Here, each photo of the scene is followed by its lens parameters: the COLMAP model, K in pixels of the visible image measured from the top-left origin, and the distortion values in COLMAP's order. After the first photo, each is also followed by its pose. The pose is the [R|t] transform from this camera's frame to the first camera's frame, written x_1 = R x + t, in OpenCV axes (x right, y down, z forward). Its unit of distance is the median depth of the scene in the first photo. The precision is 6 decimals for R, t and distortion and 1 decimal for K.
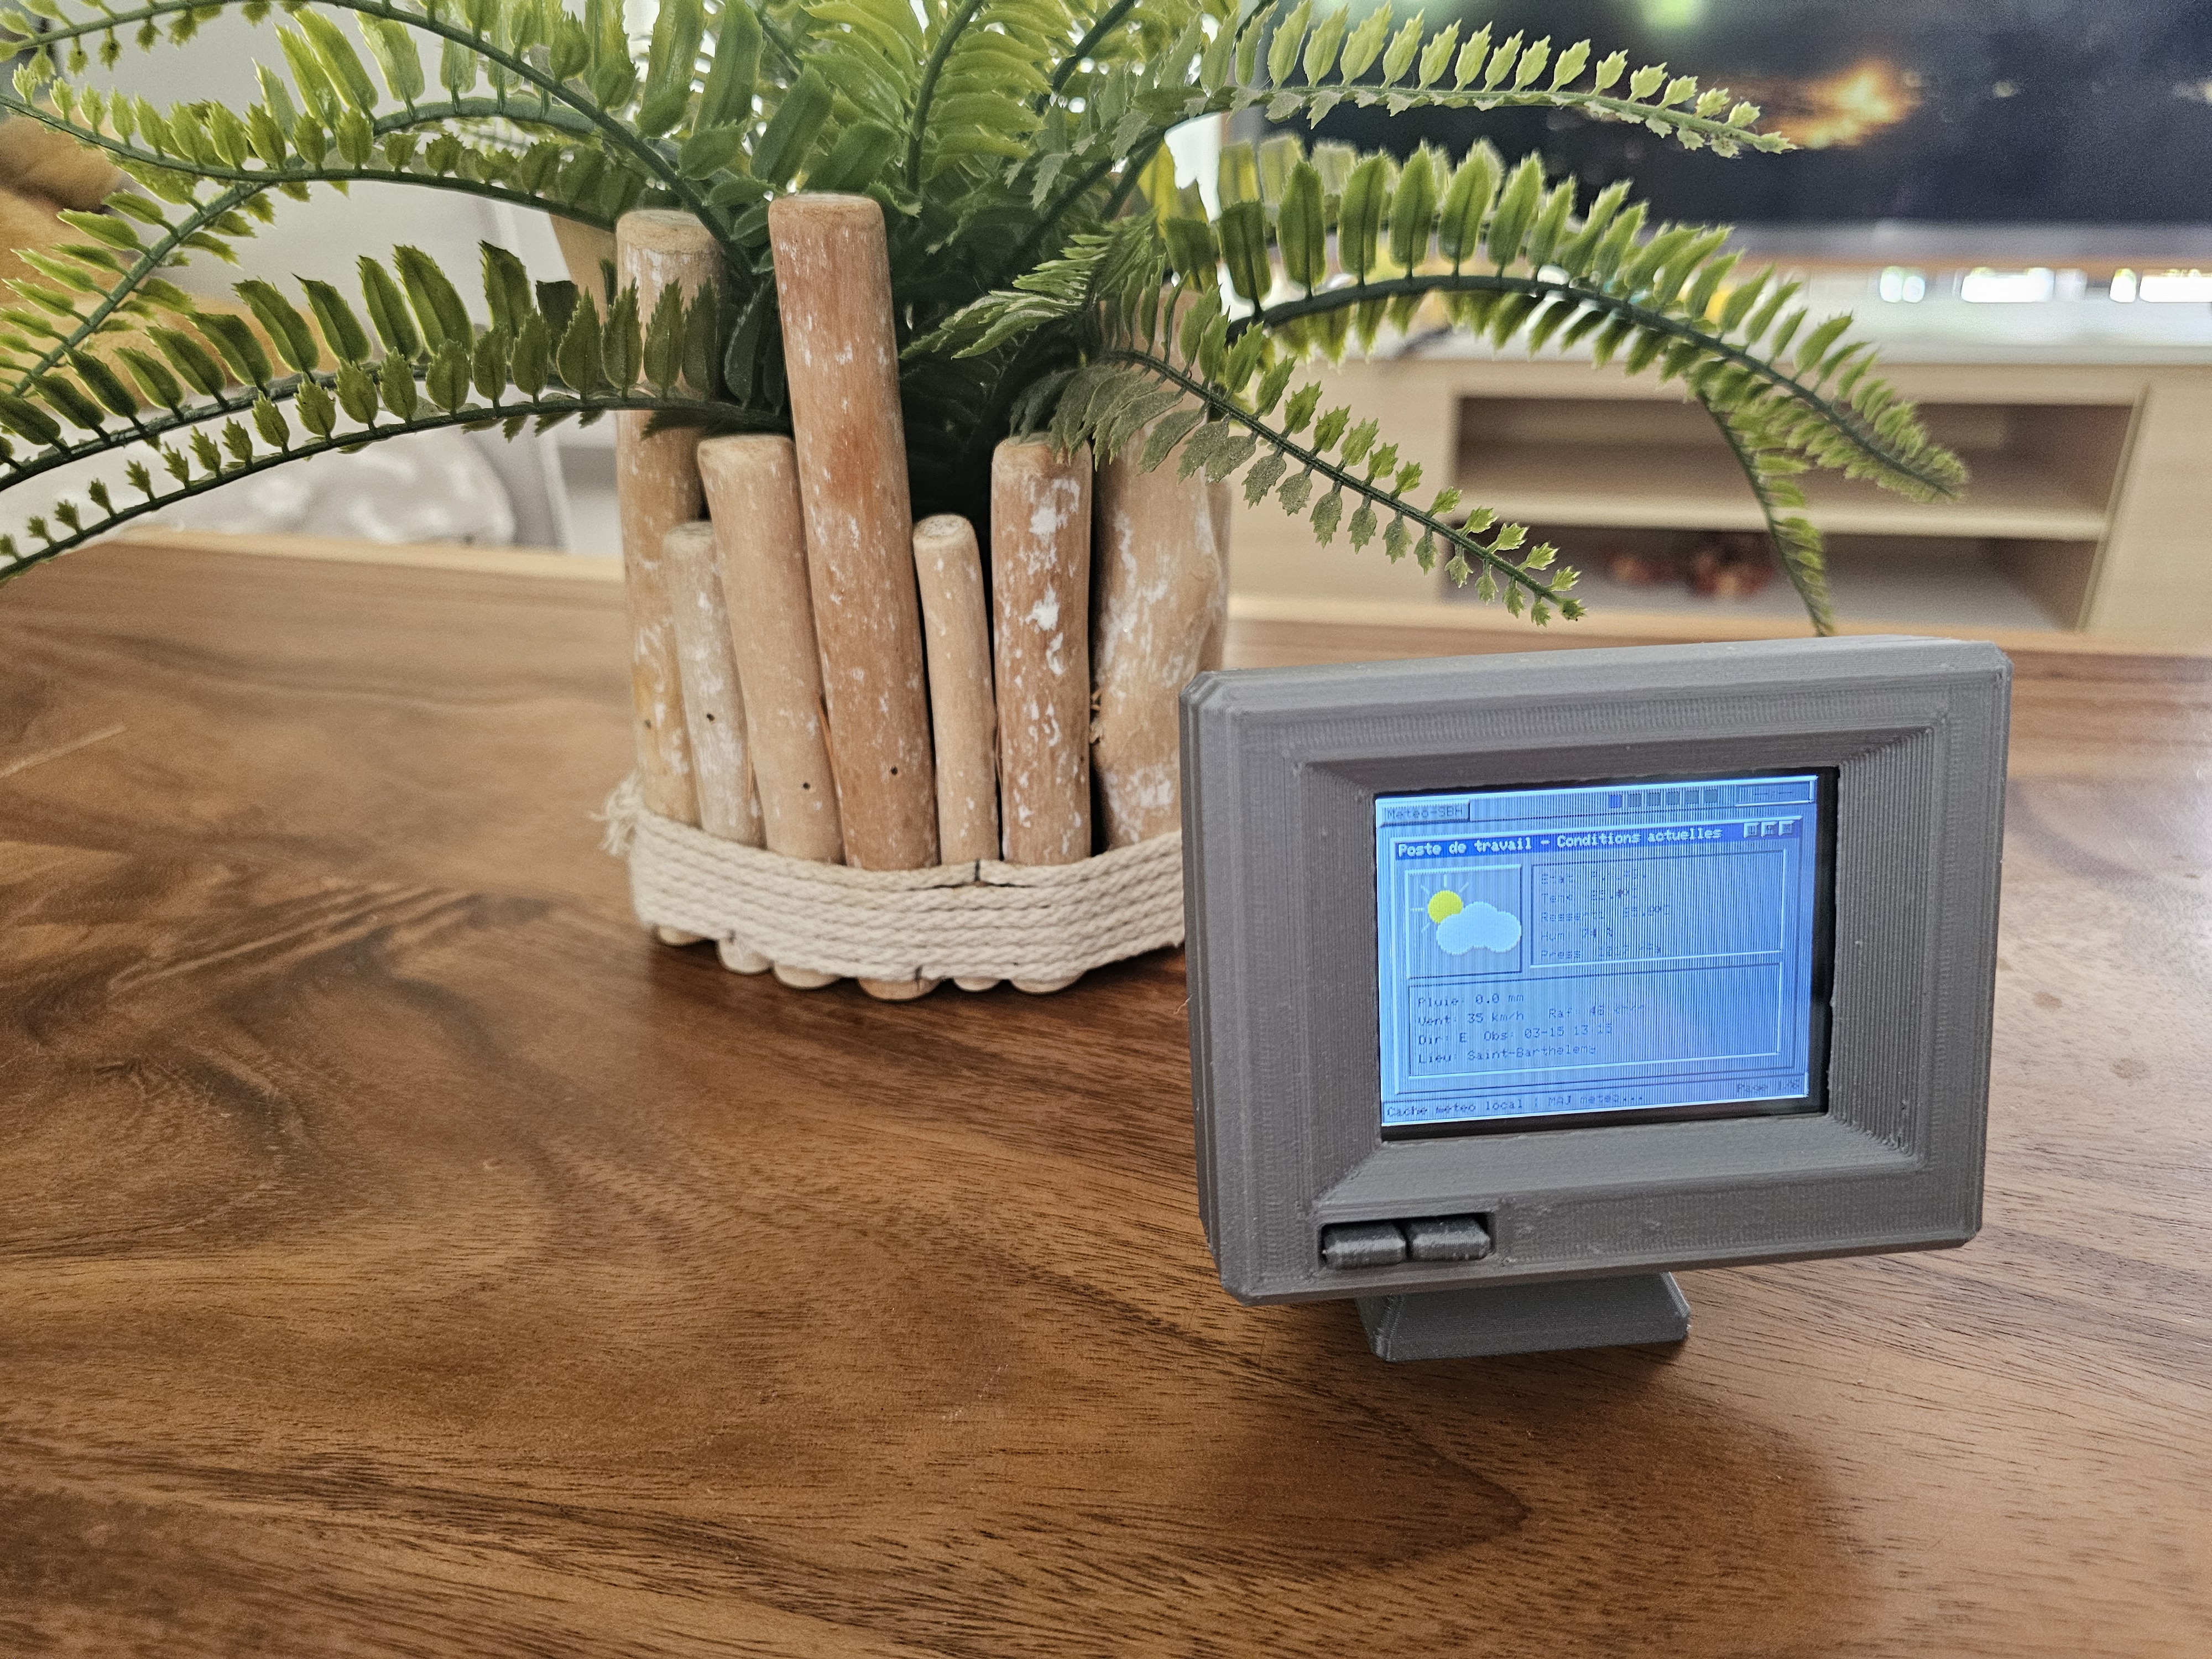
lens RADIAL K [[1559.1, 0, 1106.0], [0, 1559.1, 829.5], [0, 0, 1]] dist [0.006729, -0.011146]
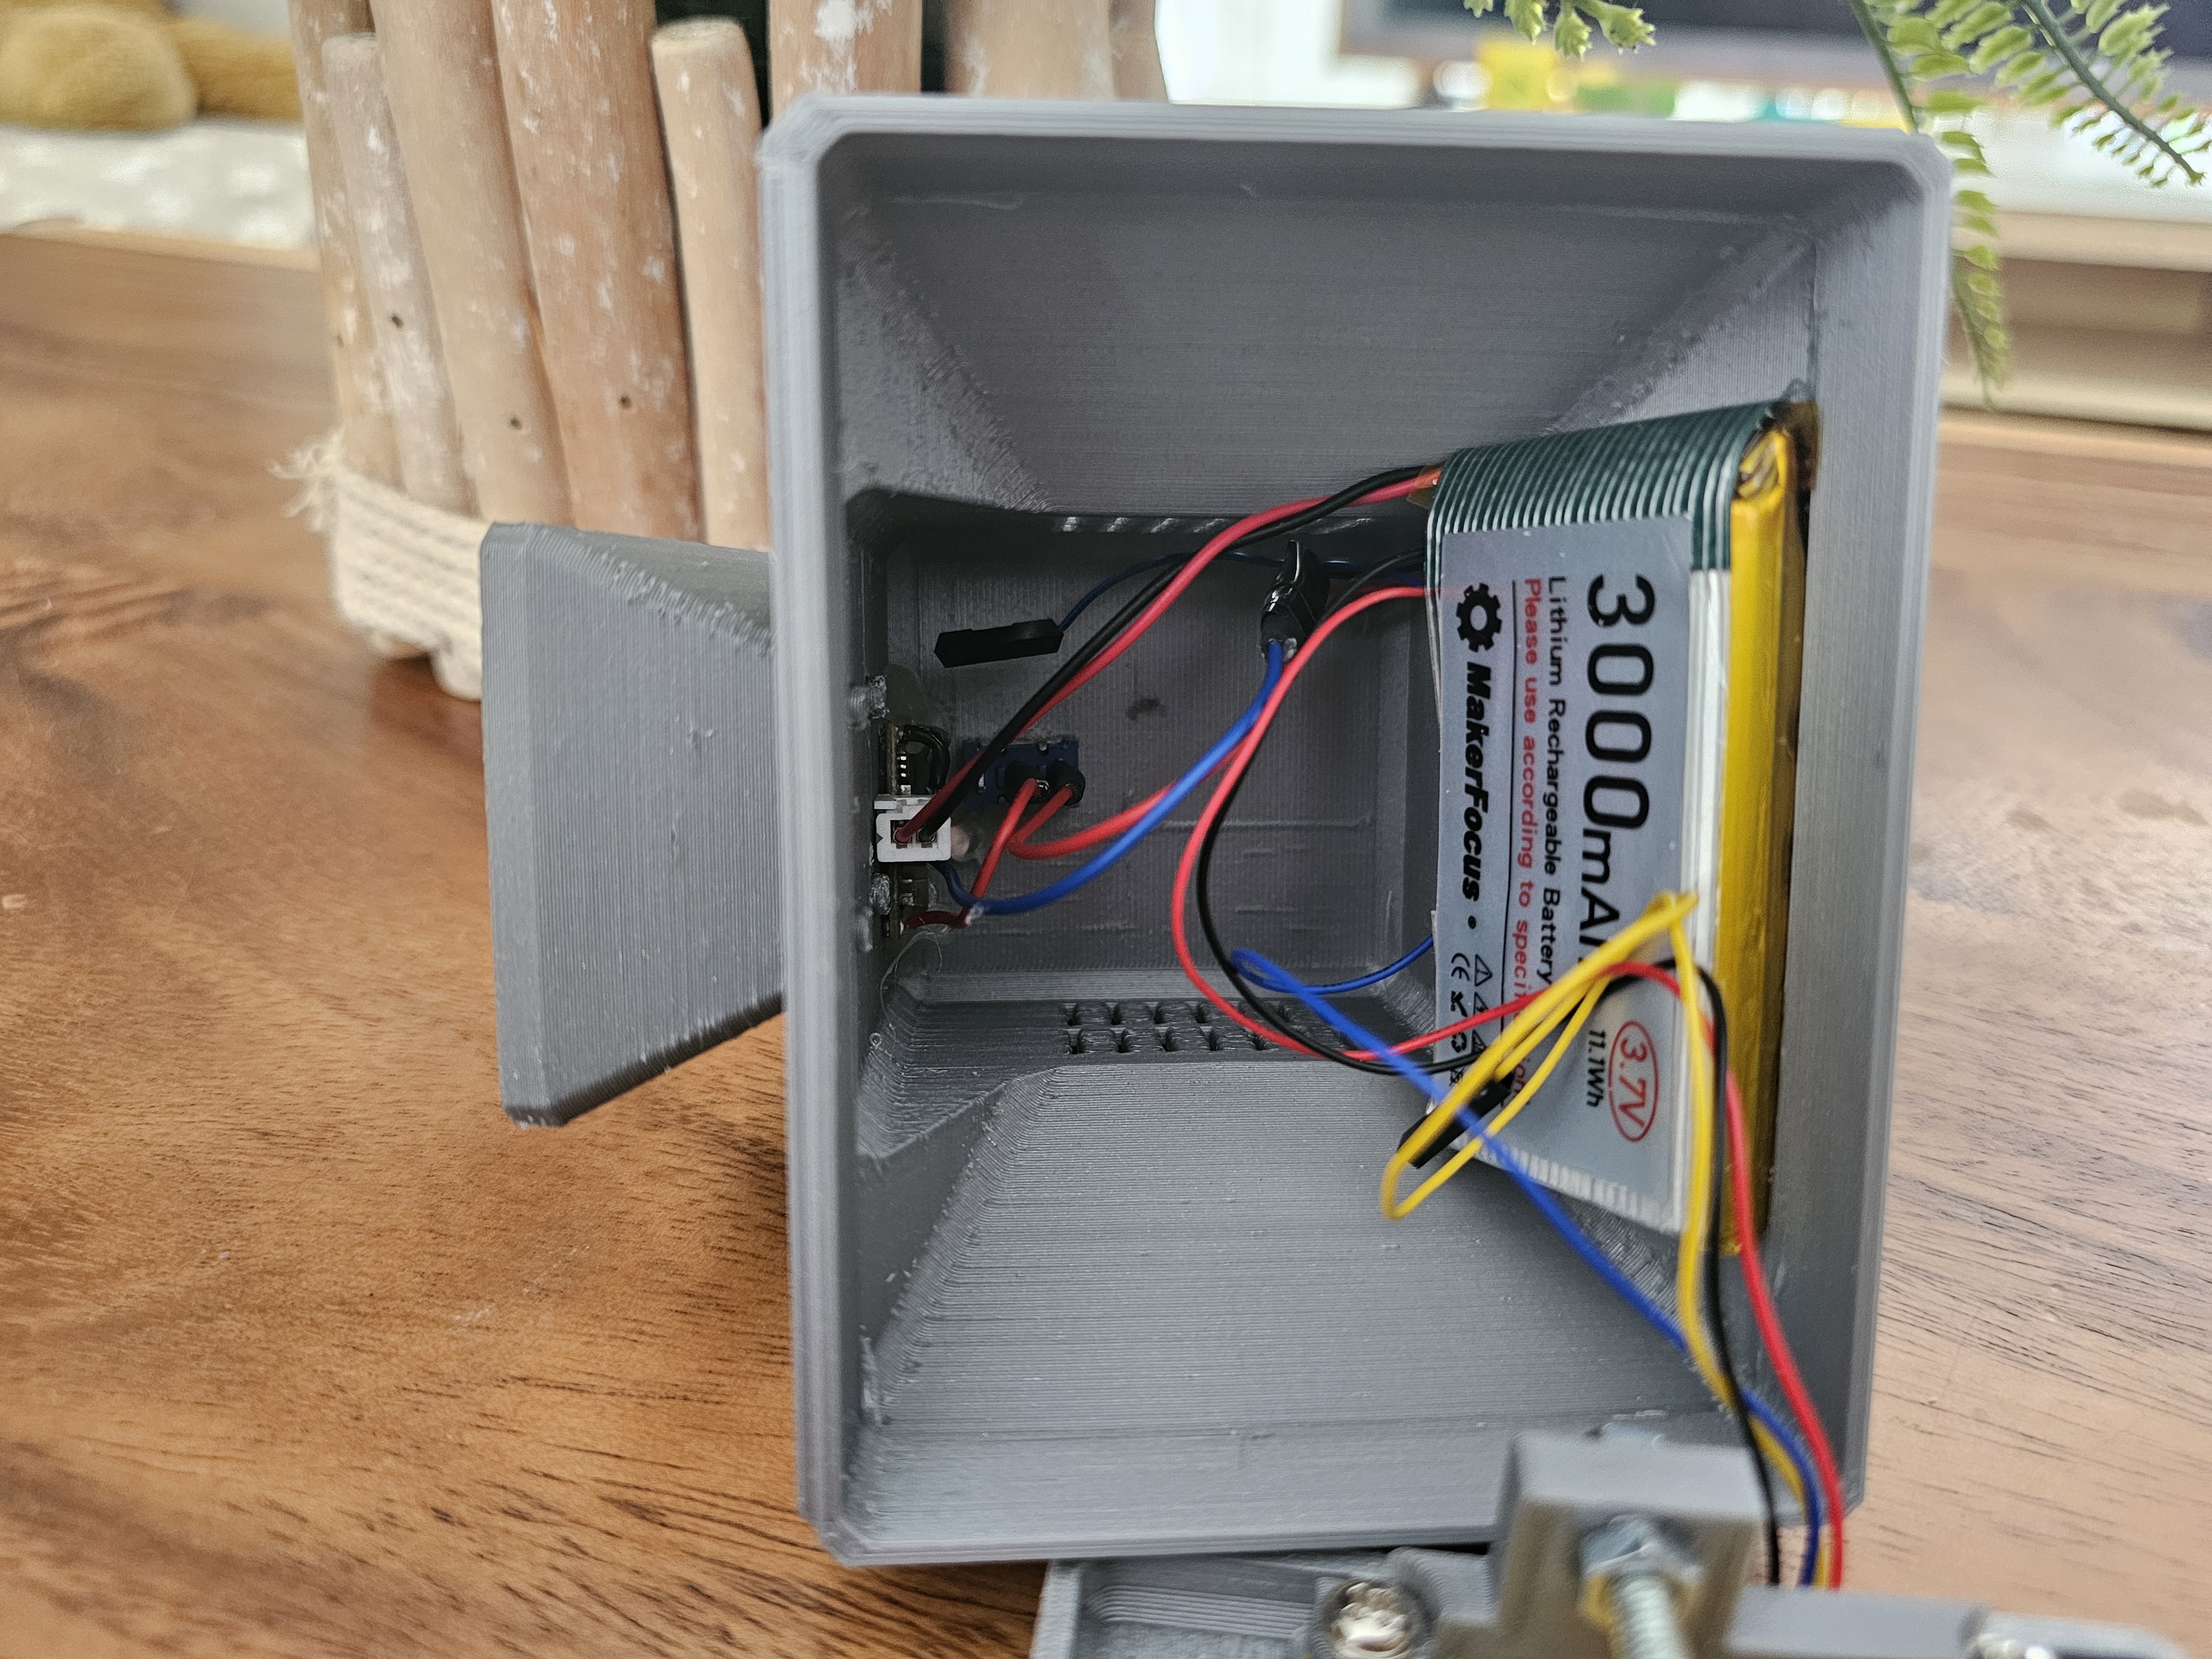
lens RADIAL K [[1582.8, 0, 1110.0], [0, 1582.8, 843.0], [0, 0, 1]] dist [-0.027426, -0.001993]
pose [[0.995664, 0.080603, -0.046441, 0.147423], [-0.076317, 0.993223, 0.087662, 0.091913], [0.053192, -0.083738, 0.995067, 0.332797]]
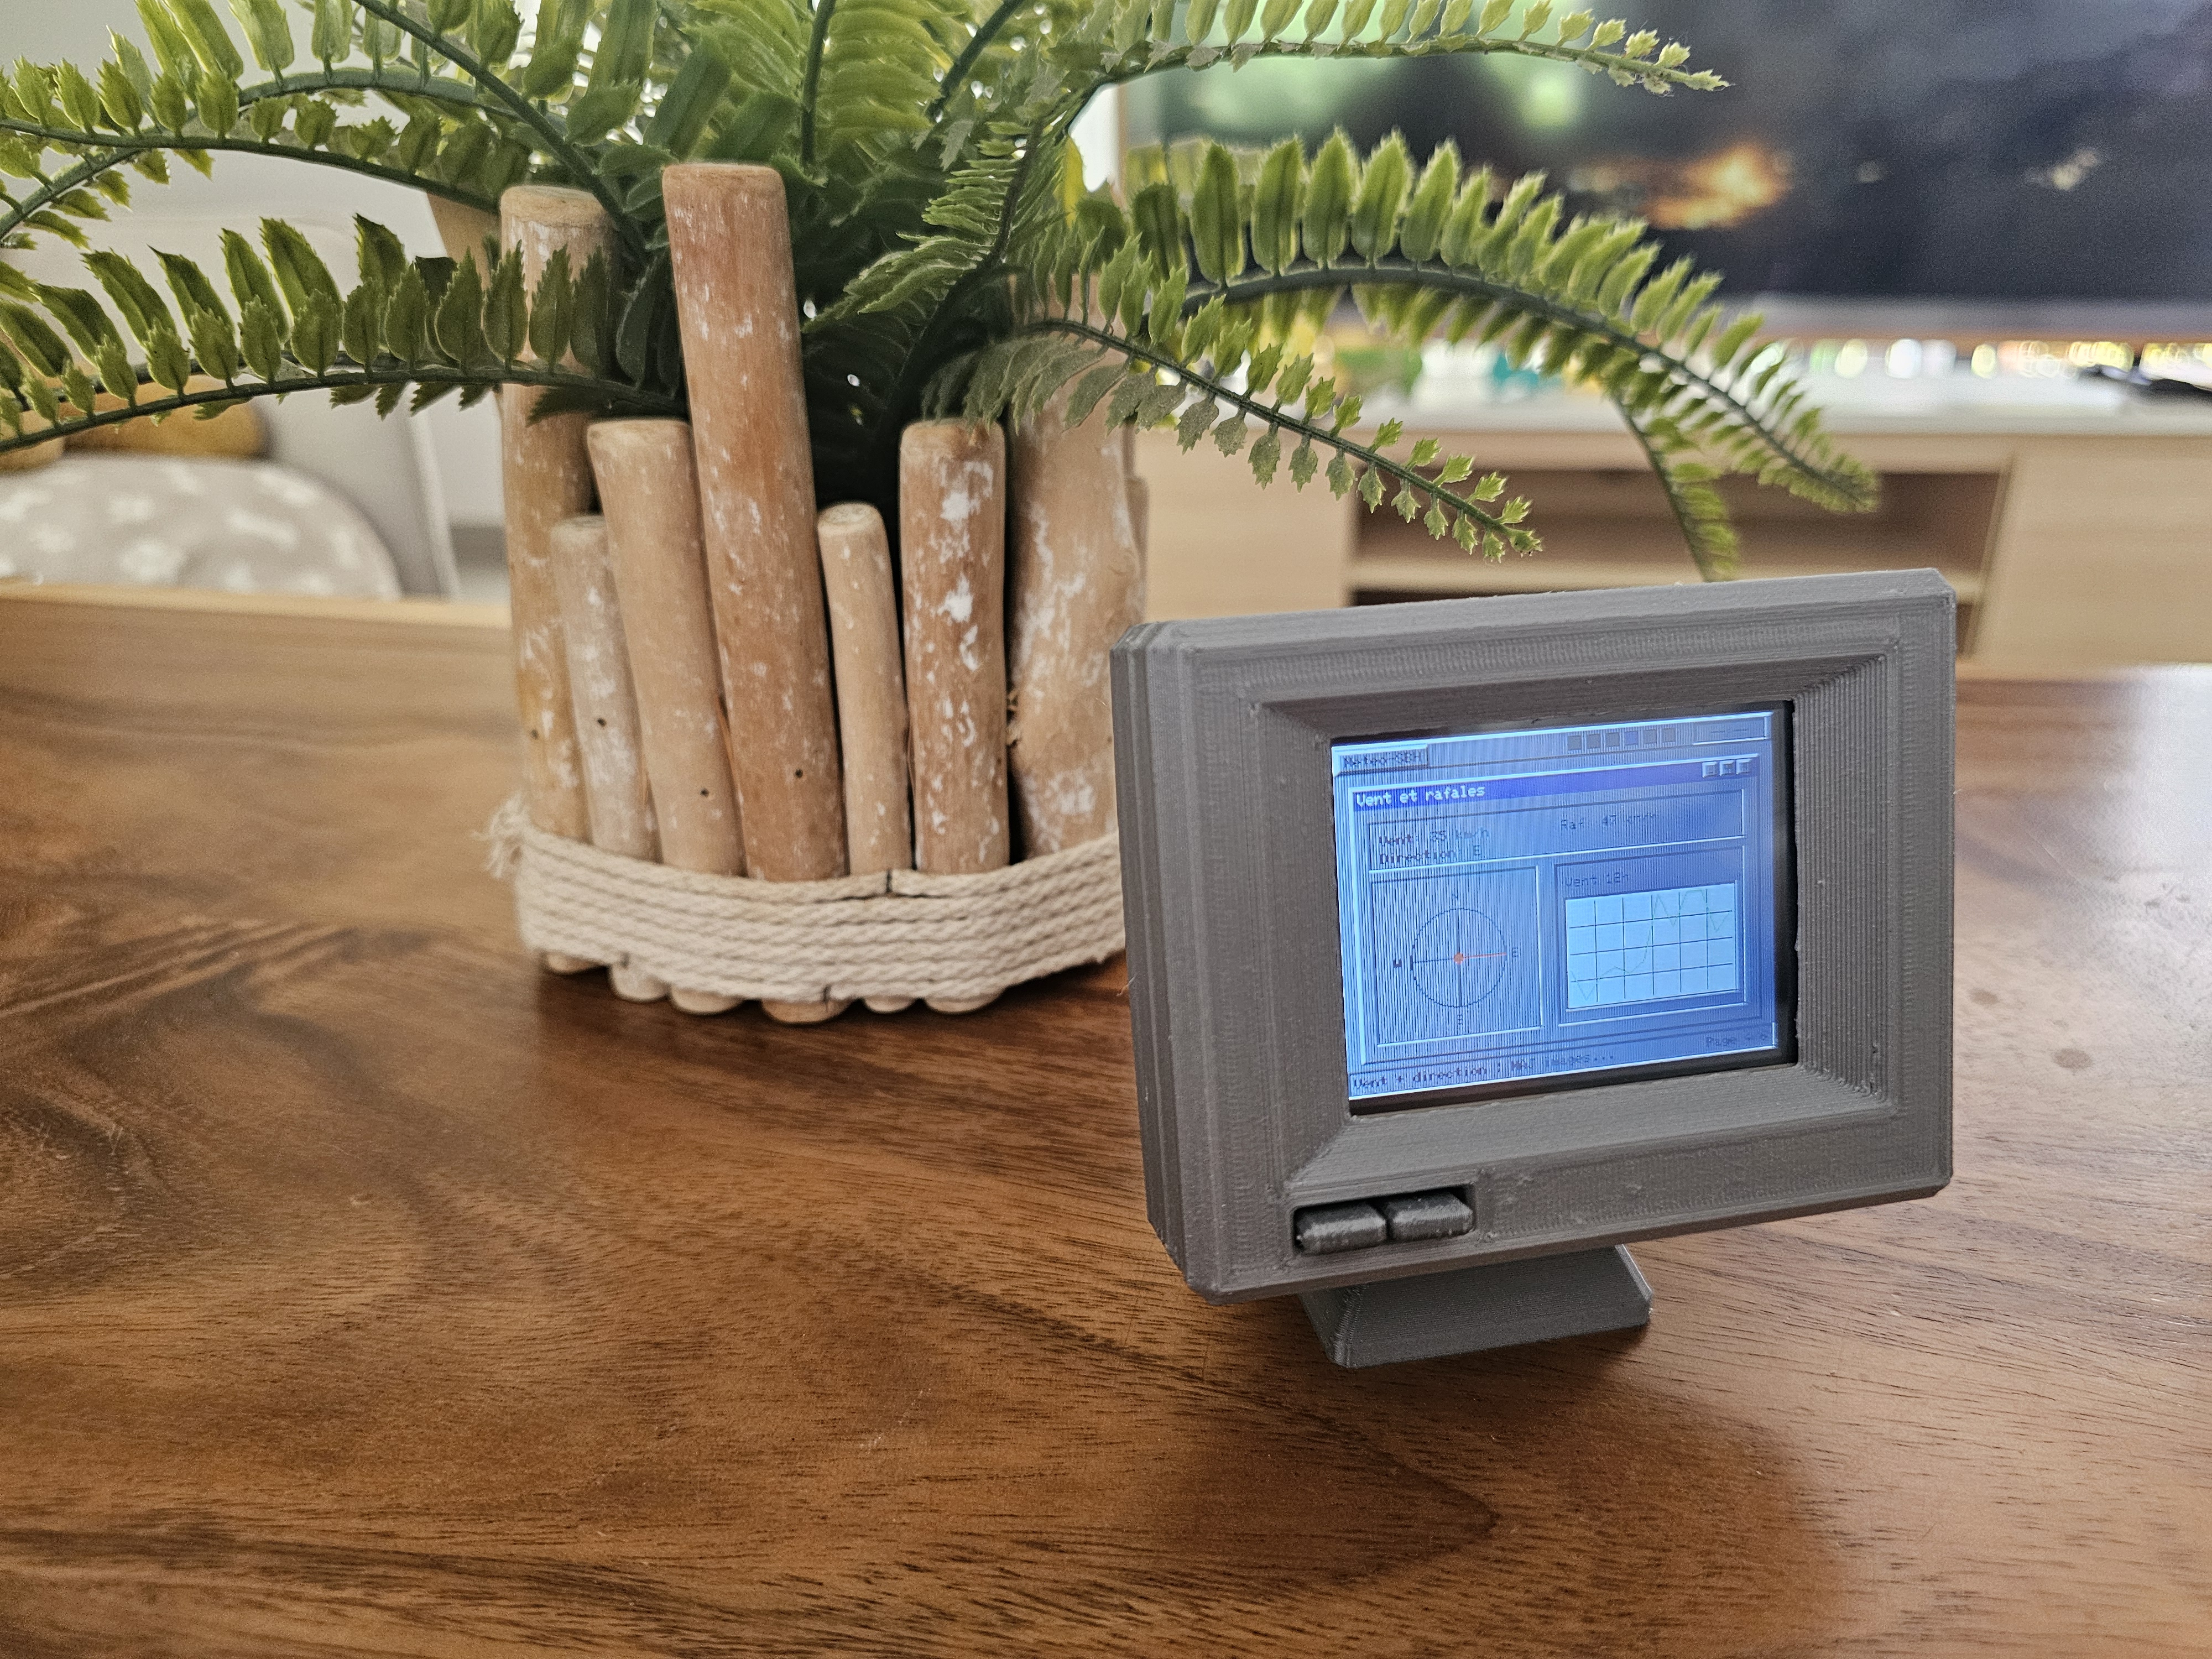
lens RADIAL K [[1565.2, 0, 1100.6], [0, 1565.2, 843.3], [0, 0, 1]] dist [-0.005246, -0.000342]
pose [[0.998228, -0.013860, 0.057873, -0.010320], [0.016544, 0.998797, -0.046166, 0.058484], [-0.057163, 0.047041, 0.997256, 0.053011]]
